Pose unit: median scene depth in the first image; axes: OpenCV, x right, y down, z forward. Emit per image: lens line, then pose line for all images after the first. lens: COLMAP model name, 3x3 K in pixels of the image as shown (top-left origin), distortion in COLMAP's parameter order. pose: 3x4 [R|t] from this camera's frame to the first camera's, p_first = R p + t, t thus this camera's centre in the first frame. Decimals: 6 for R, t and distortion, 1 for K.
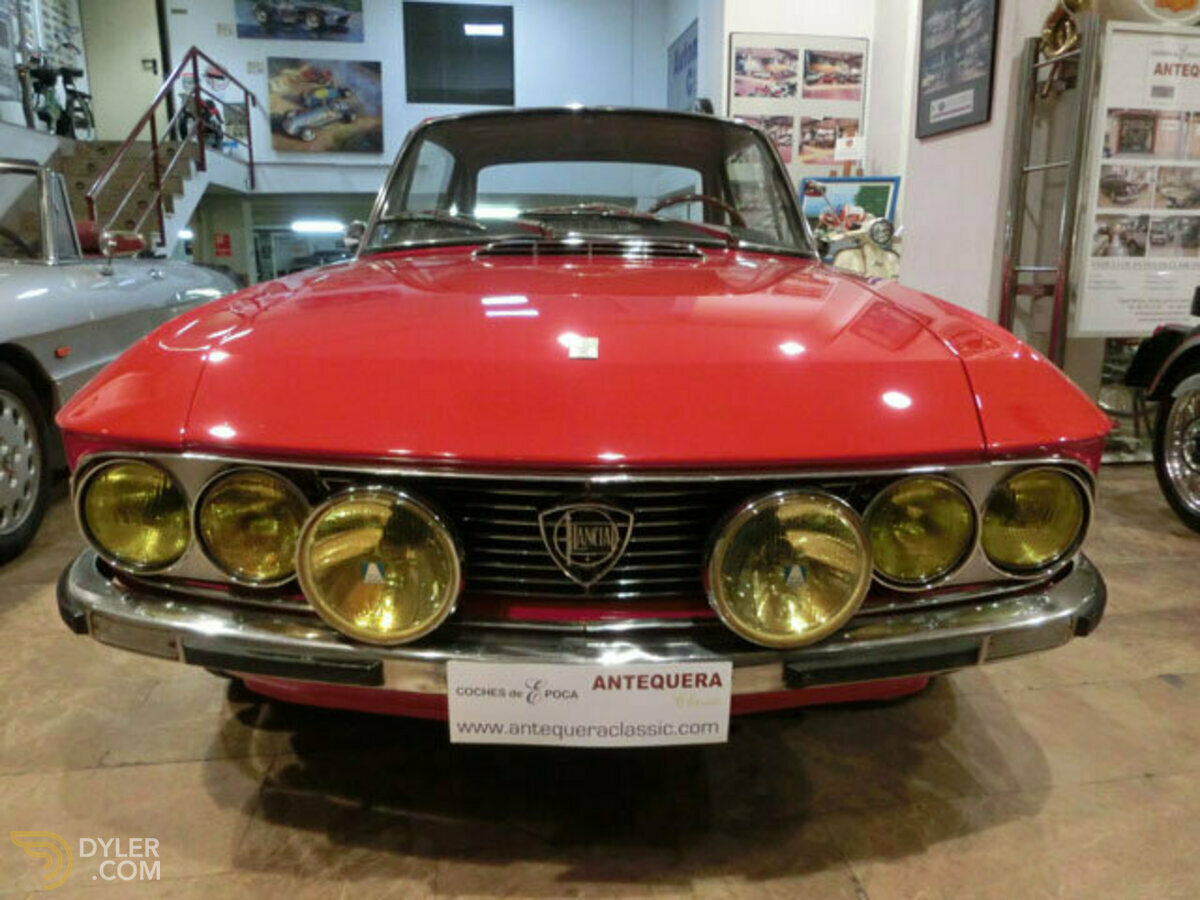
lens RADIAL K [[870.6, 0, 598.9], [0, 870.6, 456.2], [0, 0, 1]] dist [0.001573, 0.012280]
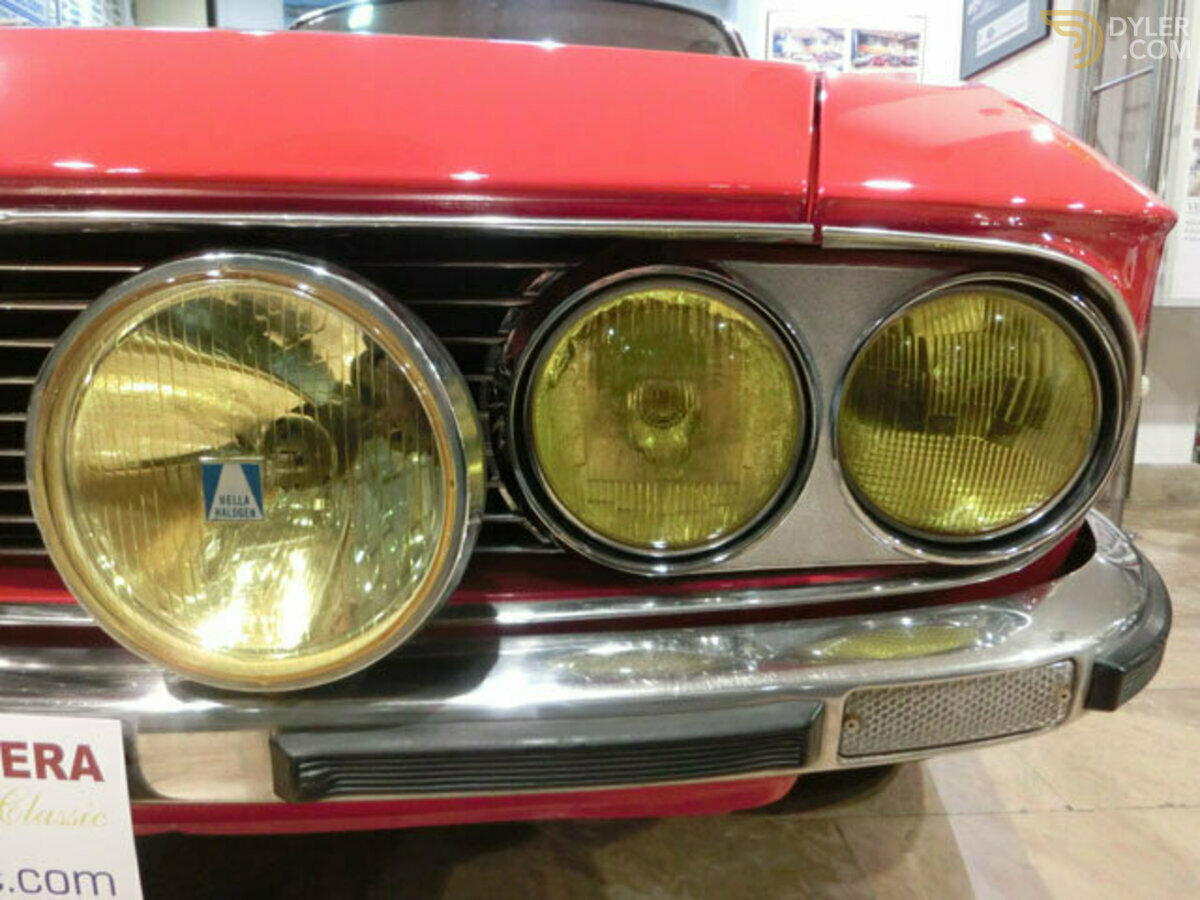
lens RADIAL K [[870.6, 0, 602.0], [0, 870.6, 440.3], [0, 0, 1]] dist [0.001573, 0.012280]
pose [[0.994630, 0.036292, -0.096926, 0.129351], [-0.043942, 0.995985, -0.077997, 0.044140], [0.093707, 0.081837, 0.992231, 0.205020]]
